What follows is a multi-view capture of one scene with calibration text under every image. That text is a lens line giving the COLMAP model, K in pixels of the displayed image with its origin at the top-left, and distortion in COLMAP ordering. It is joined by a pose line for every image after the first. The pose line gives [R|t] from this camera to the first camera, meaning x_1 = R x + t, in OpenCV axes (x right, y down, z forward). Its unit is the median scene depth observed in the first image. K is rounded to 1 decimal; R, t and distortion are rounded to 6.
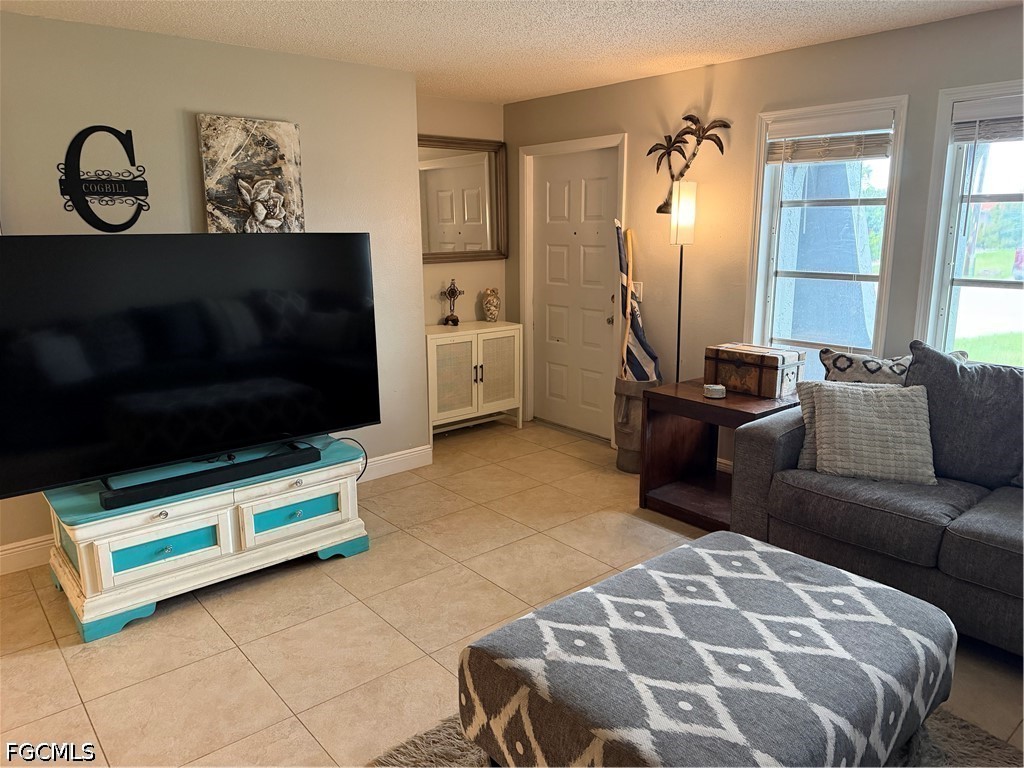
lens RADIAL K [[713.6, 0, 556.5], [0, 713.6, 397.6], [0, 0, 1]] dist [0.042043, -0.071429]
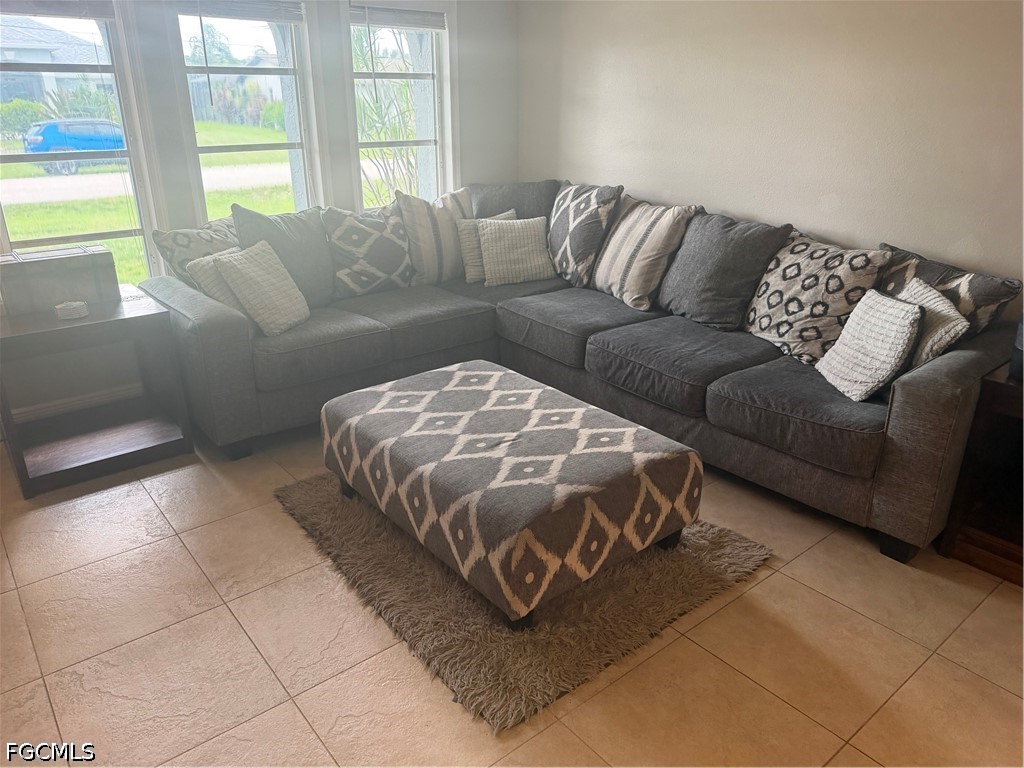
lens RADIAL K [[713.6, 0, 483.6], [0, 713.6, 385.4], [0, 0, 1]] dist [0.042043, -0.071429]
pose [[0.059853, -0.362560, 0.930037, -0.933929], [0.233998, 0.910842, 0.340018, -0.177260], [-0.970393, 0.197275, 0.139355, 0.835341]]
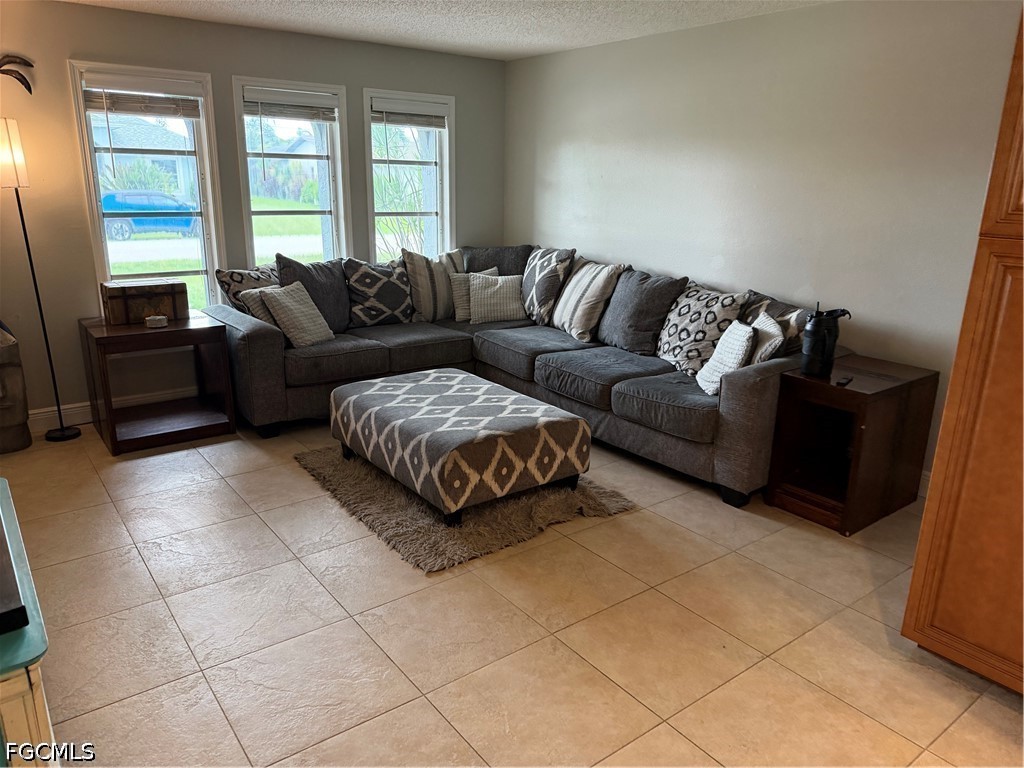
lens RADIAL K [[713.6, 0, 500.5], [0, 713.6, 390.7], [0, 0, 1]] dist [0.042043, -0.071429]
pose [[0.084643, -0.269184, 0.959362, -1.481218], [0.211444, 0.945742, 0.246707, -0.124169], [-0.973718, 0.181969, 0.136968, 0.635536]]
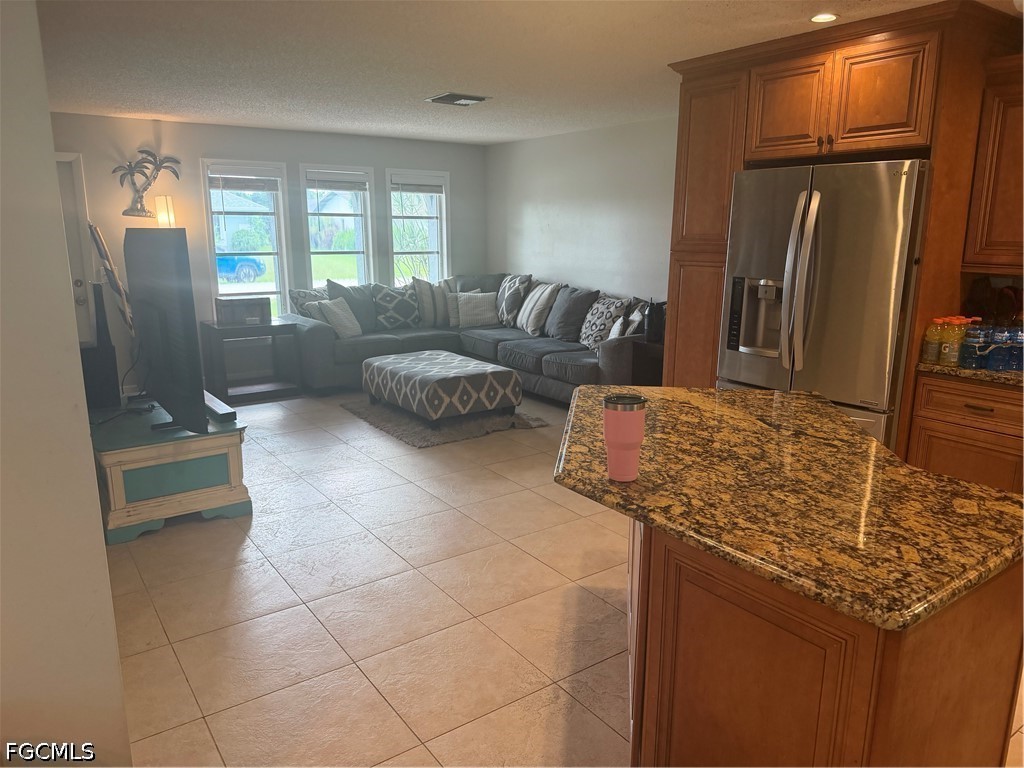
lens RADIAL K [[713.6, 0, 506.2], [0, 713.6, 384.9], [0, 0, 1]] dist [0.042043, -0.071429]
pose [[0.110171, -0.204922, 0.972558, -2.569741], [0.225169, 0.958219, 0.176394, -0.051249], [-0.968071, 0.199556, 0.151710, 0.317959]]
